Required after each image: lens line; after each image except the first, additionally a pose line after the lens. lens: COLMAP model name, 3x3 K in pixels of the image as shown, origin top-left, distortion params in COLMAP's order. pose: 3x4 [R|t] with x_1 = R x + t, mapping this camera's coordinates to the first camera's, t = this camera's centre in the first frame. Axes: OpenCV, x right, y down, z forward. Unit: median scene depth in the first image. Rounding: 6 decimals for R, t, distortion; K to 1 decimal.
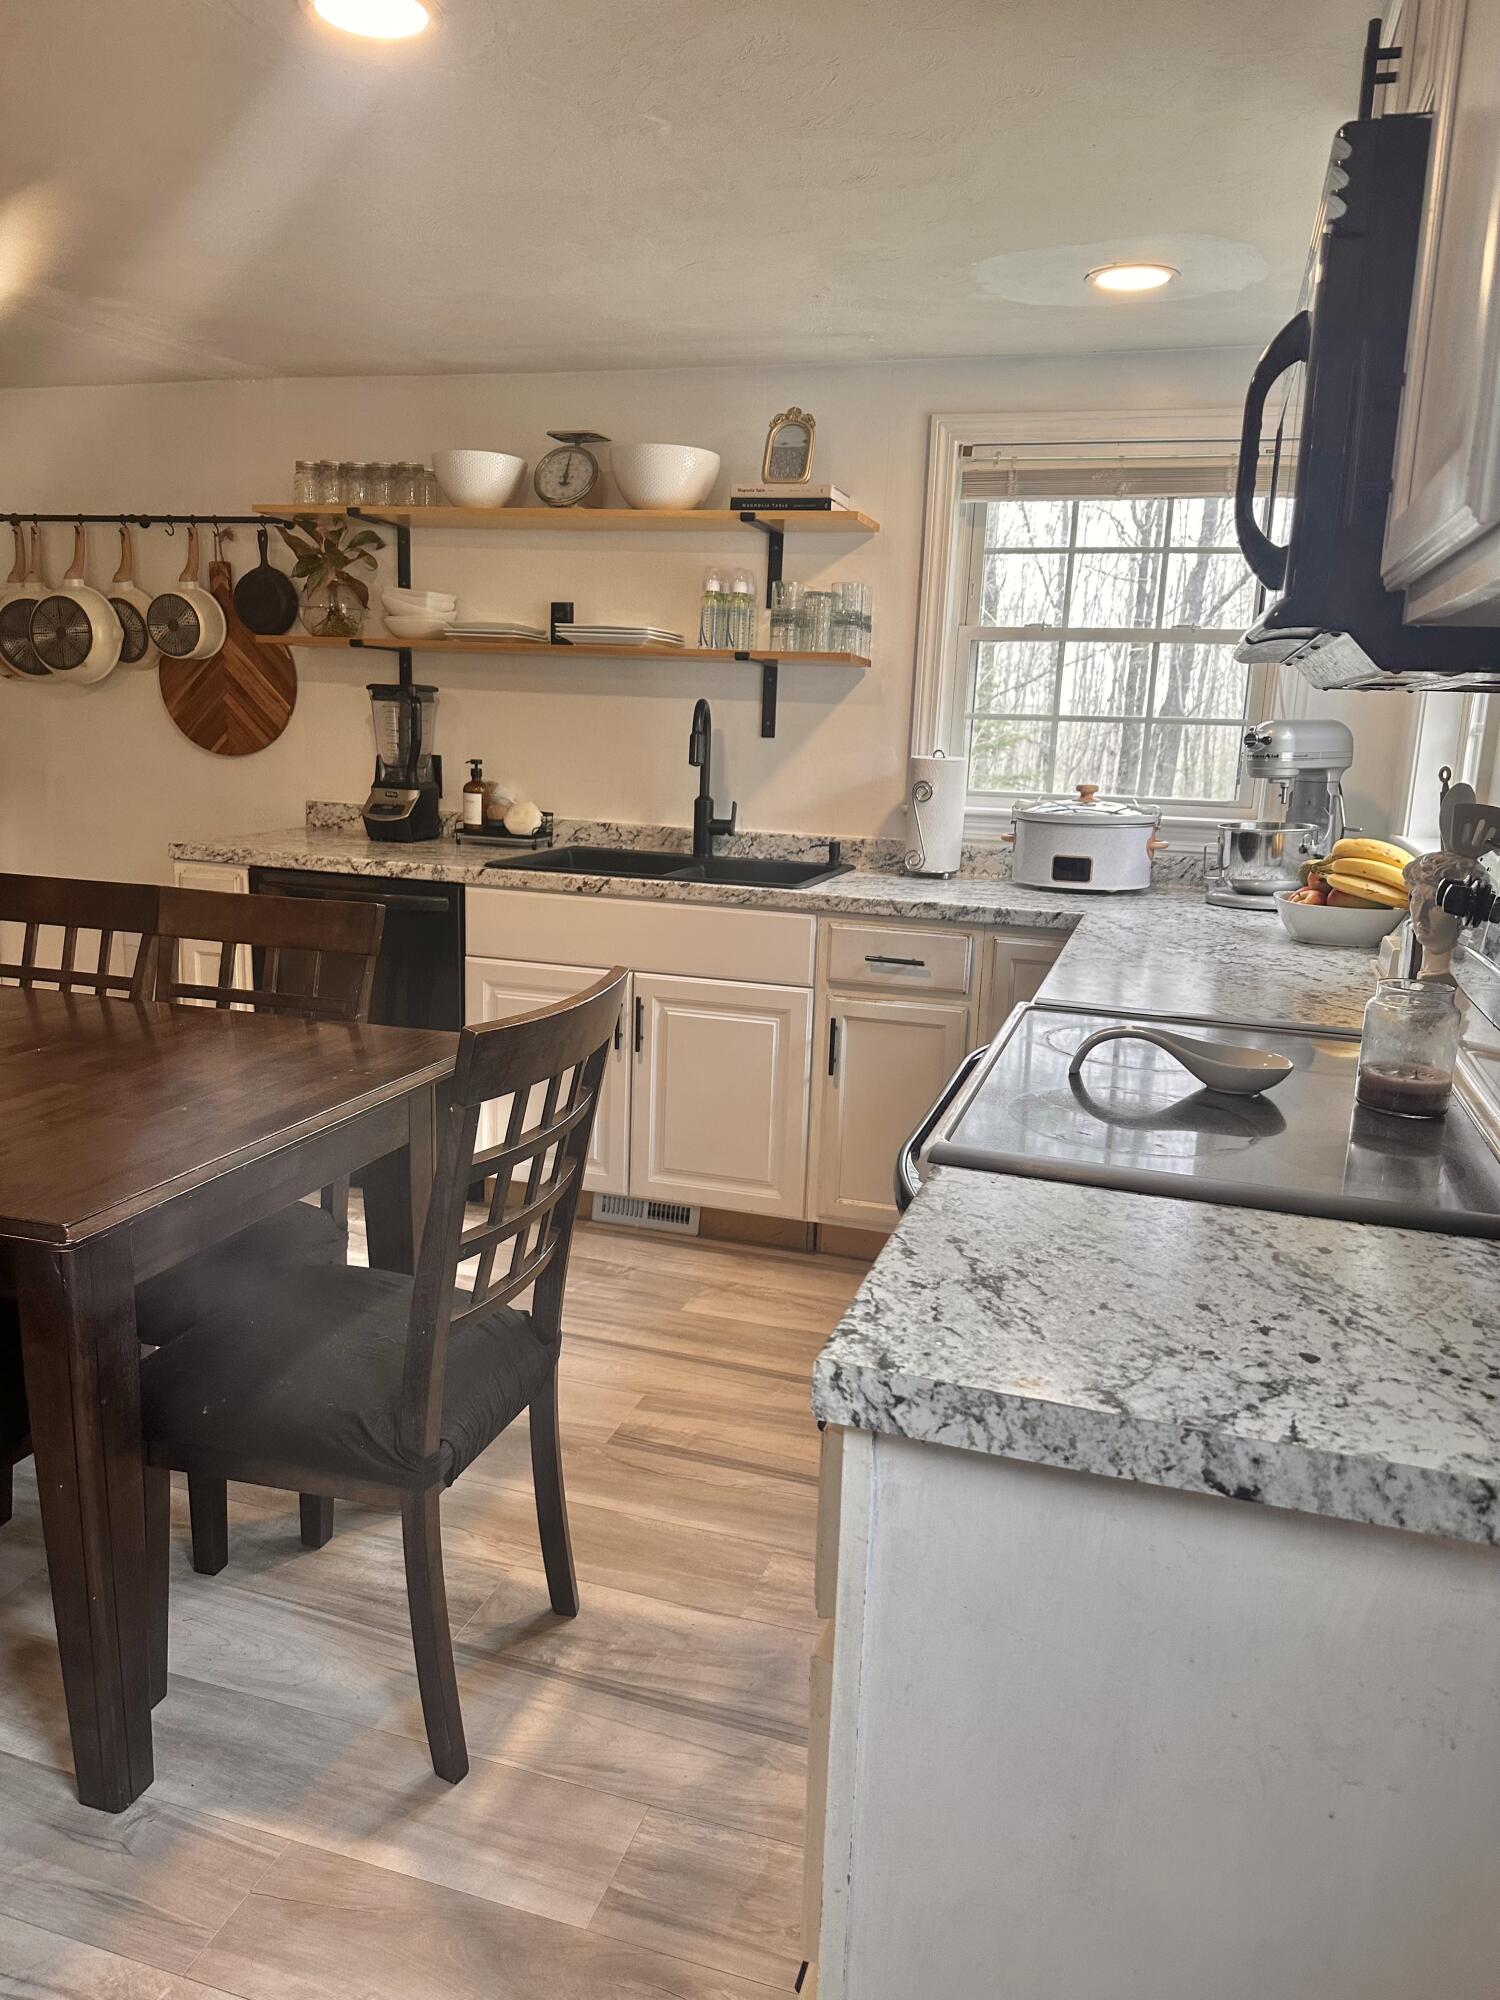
lens RADIAL K [[1379.9, 0, 763.7], [0, 1379.9, 1002.8], [0, 0, 1]] dist [0.144080, -0.308493]
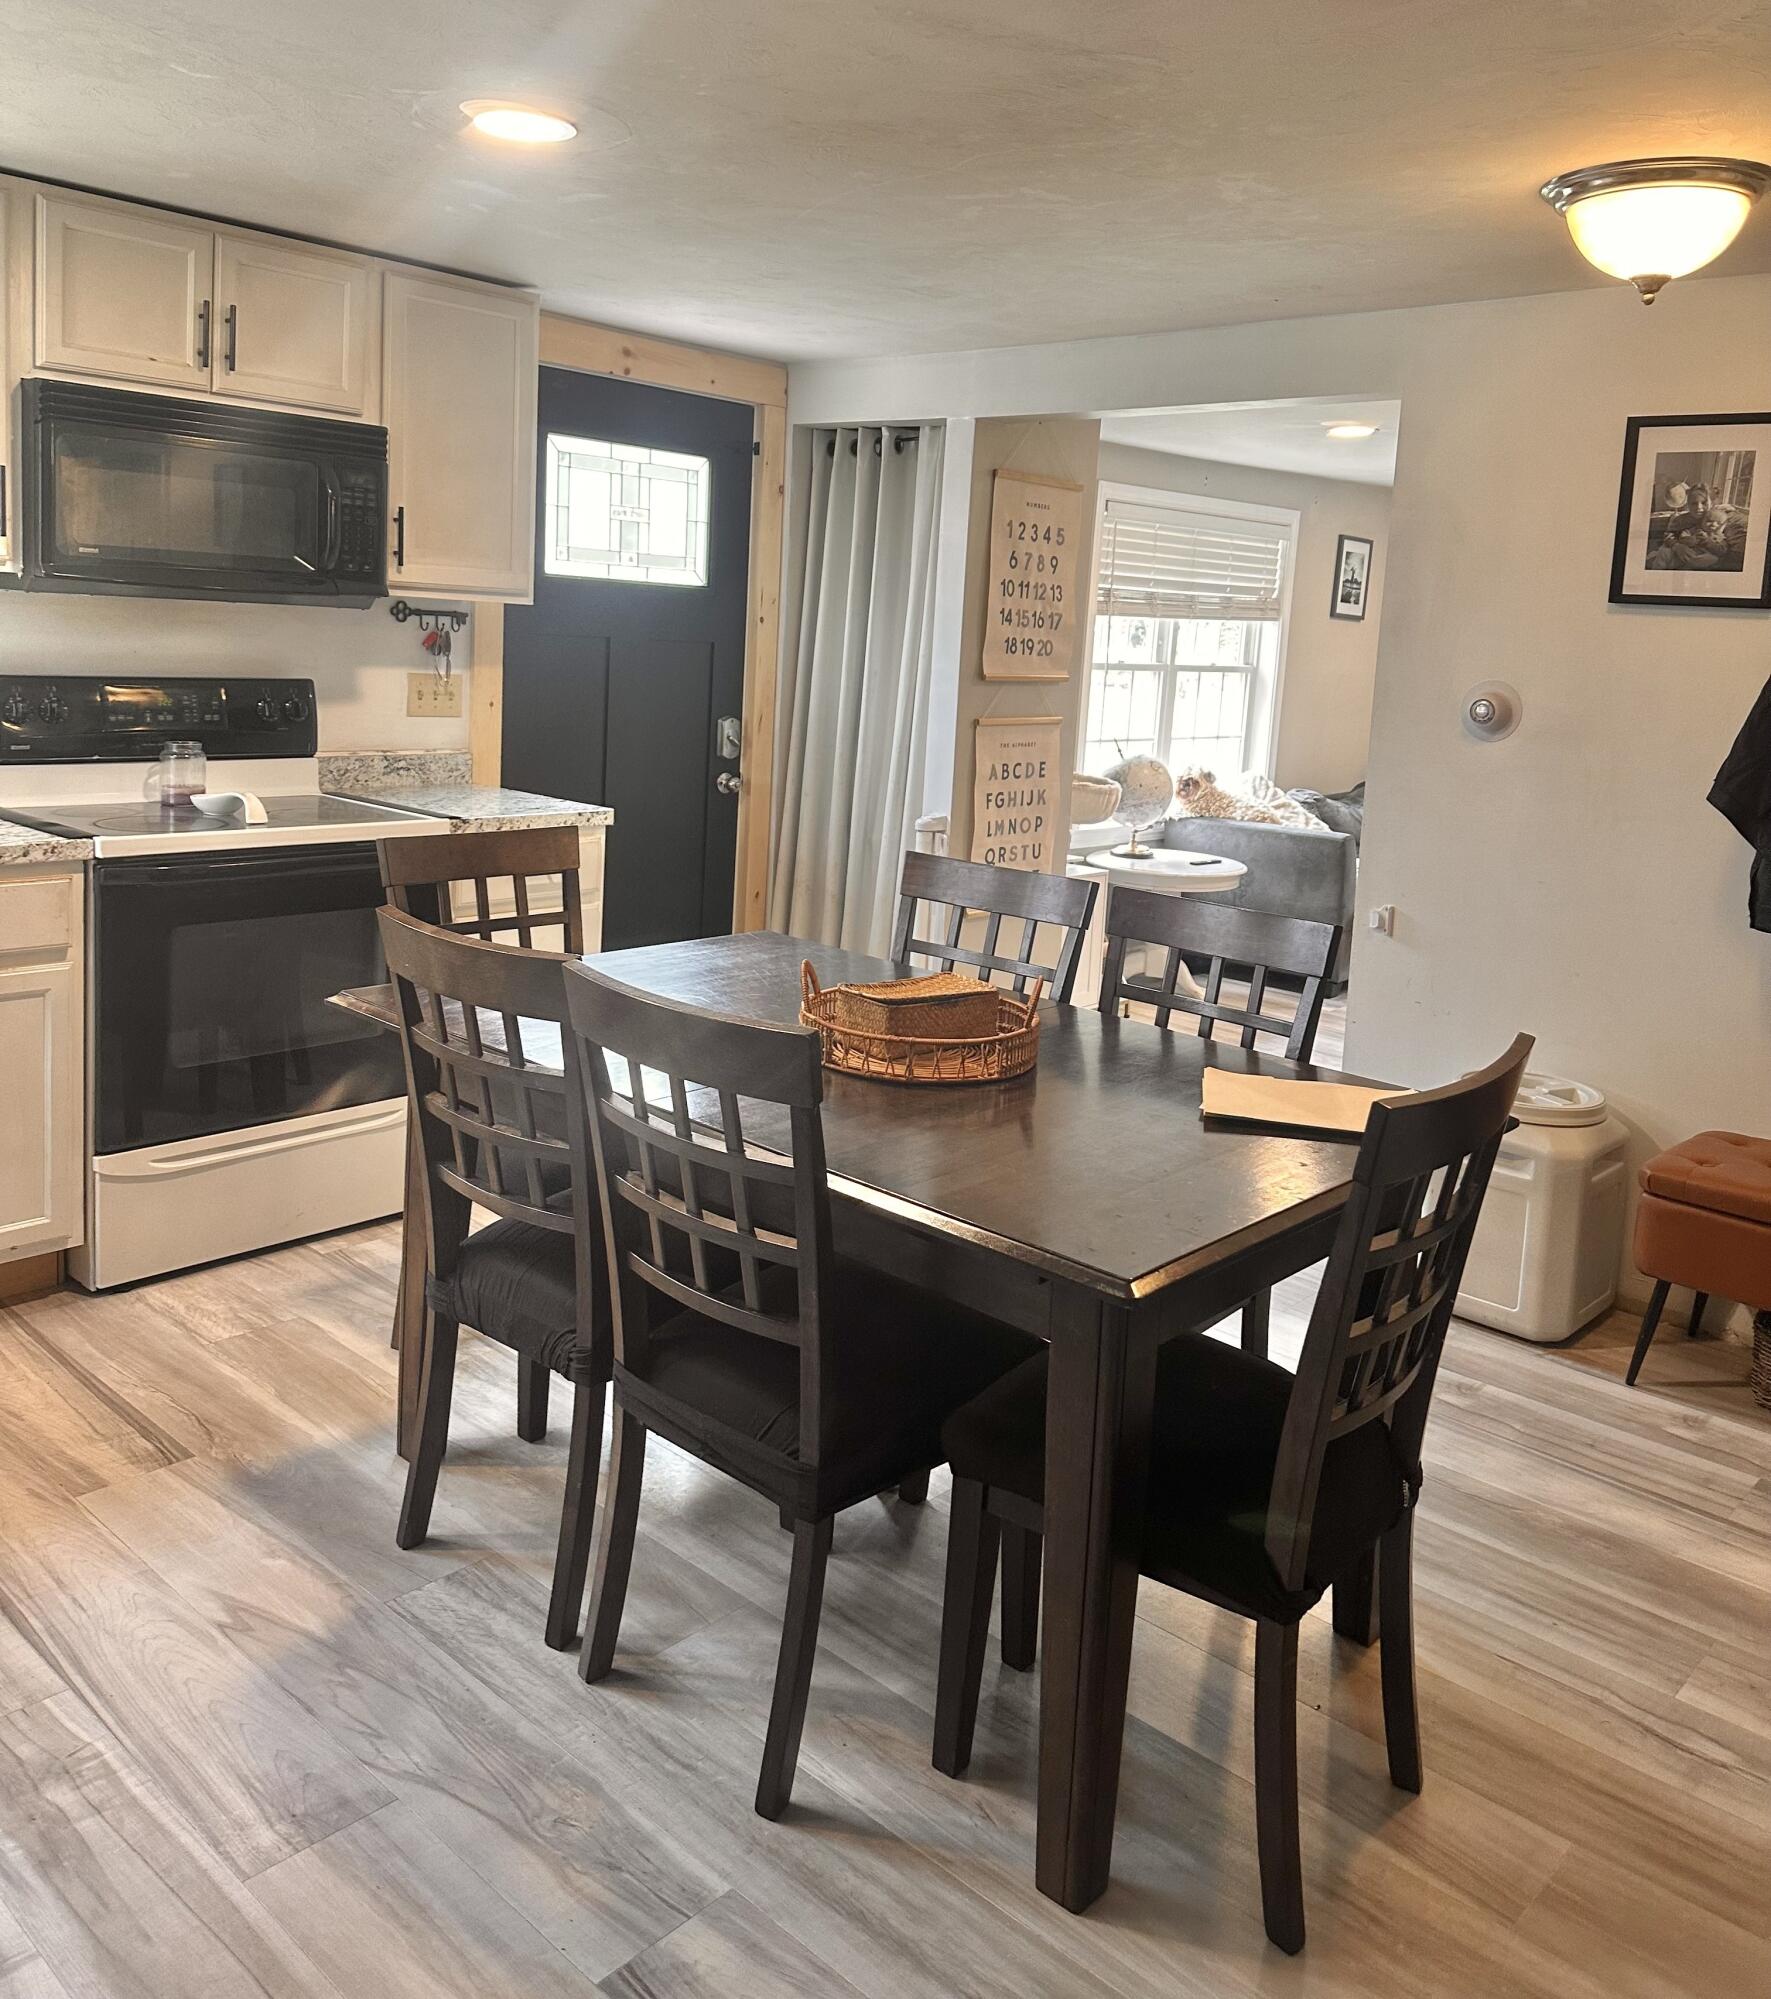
lens RADIAL K [[1651.6, 0, 886.6], [0, 1651.6, 822.1], [0, 0, 1]] dist [0.169587, -0.259012]
pose [[-0.904336, -0.137017, 0.404231, -0.663855], [-0.000847, 0.947647, 0.319317, -0.309139], [-0.426821, 0.288428, -0.857108, 1.201838]]
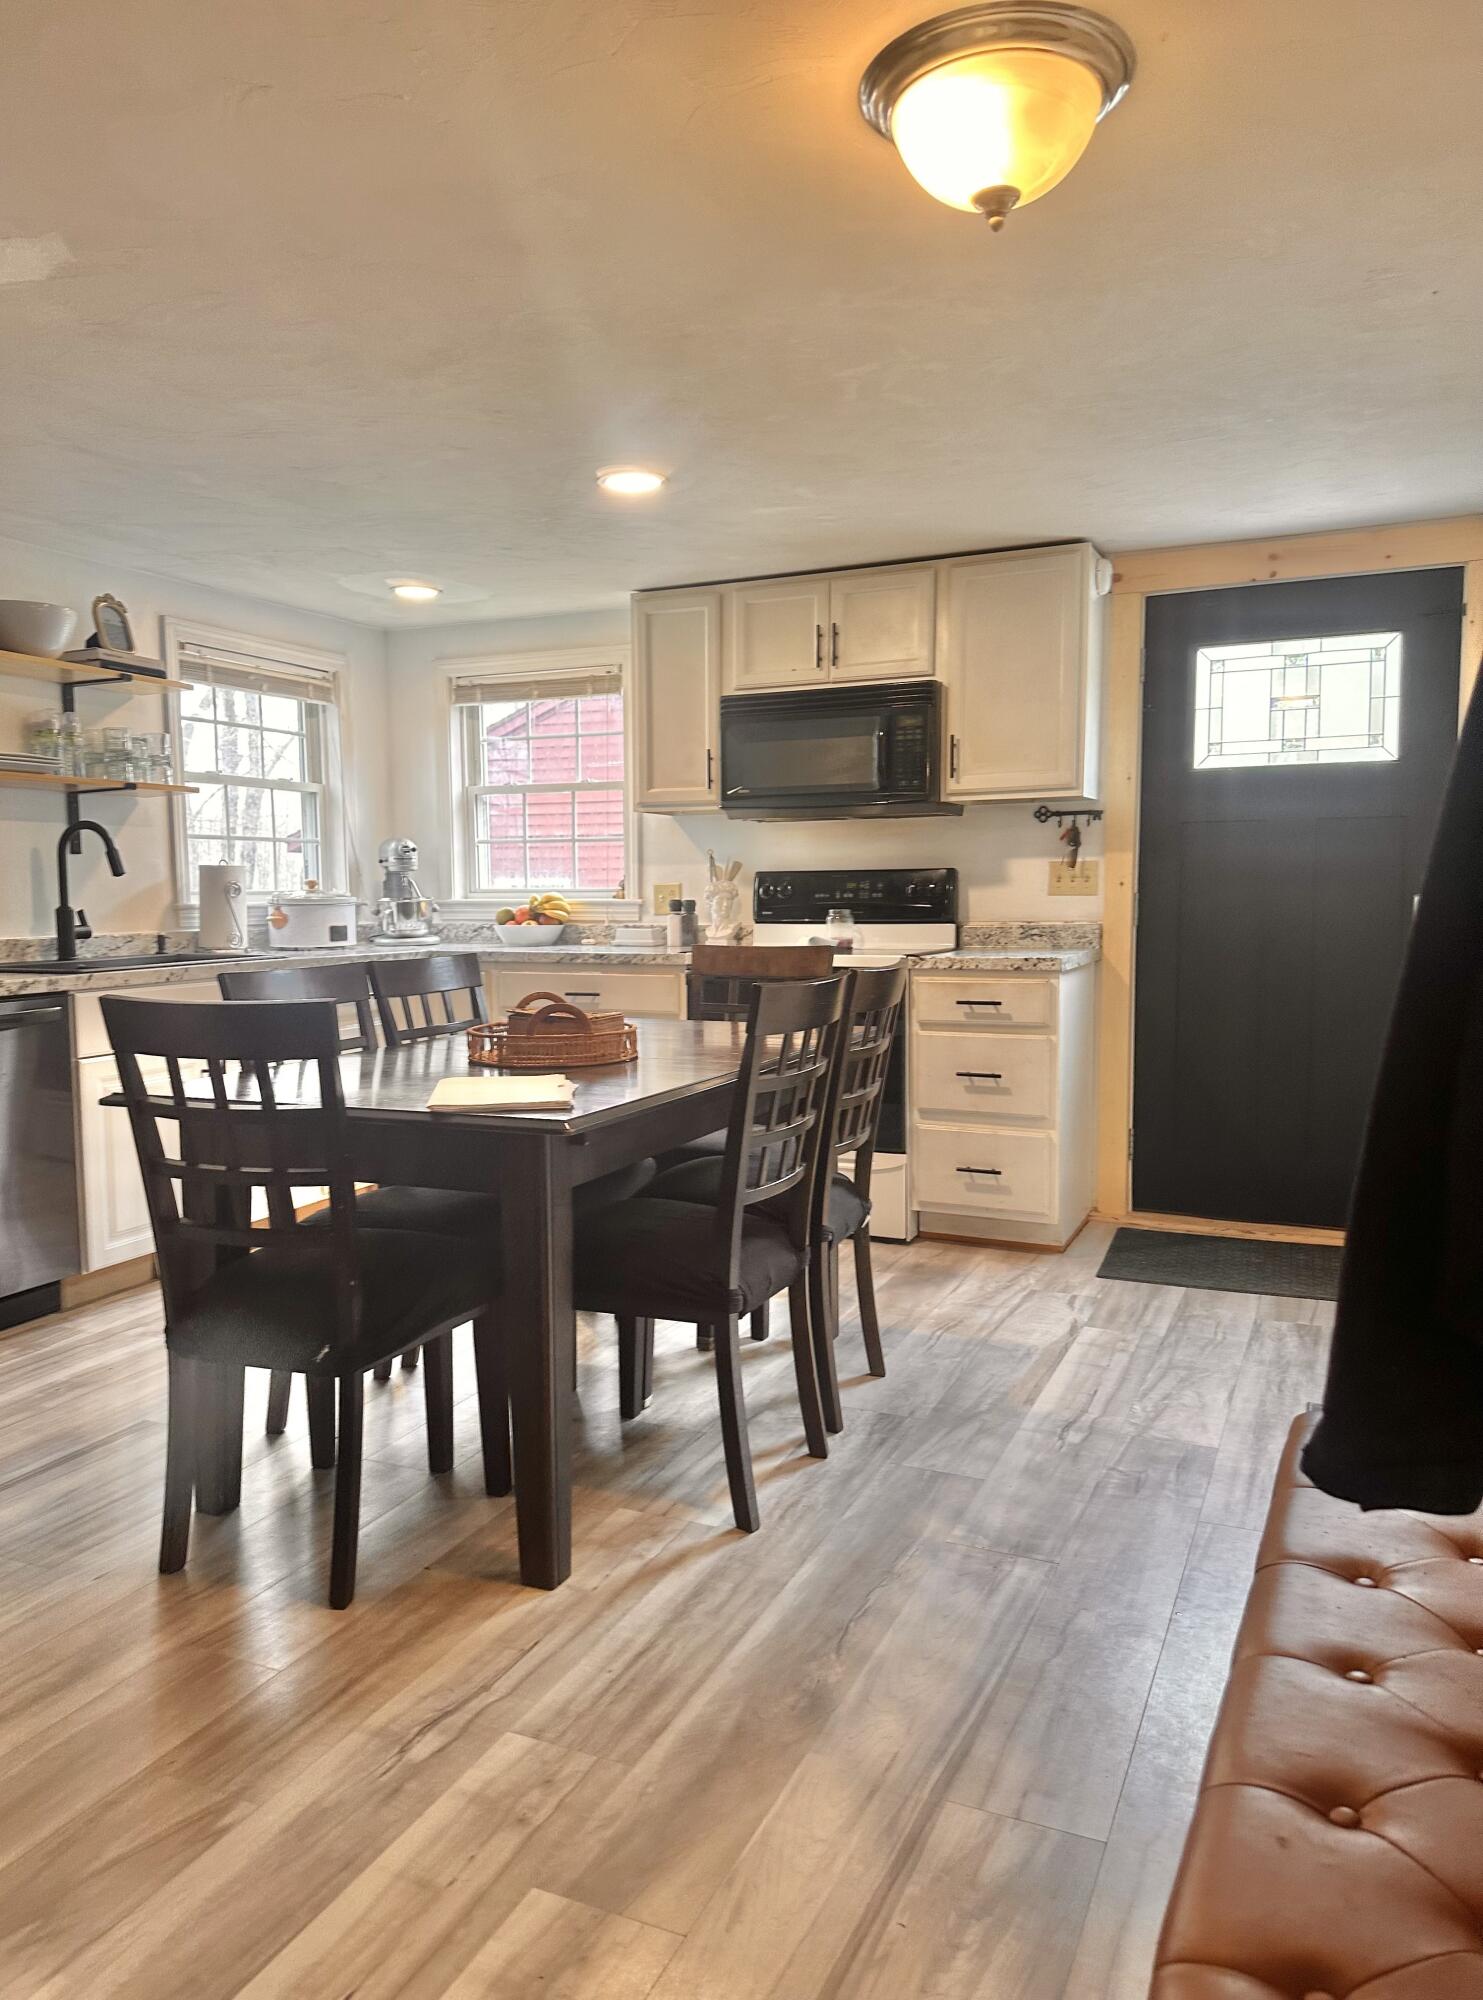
lens RADIAL K [[1420.1, 0, 720.2], [0, 1420.1, 1002.5], [0, 0, 1]] dist [0.102640, -0.120636]
pose [[0.122641, -0.116184, 0.985627, -1.239785], [0.216956, 0.972242, 0.087611, -0.066687], [-0.968447, 0.203093, 0.144444, 0.367662]]
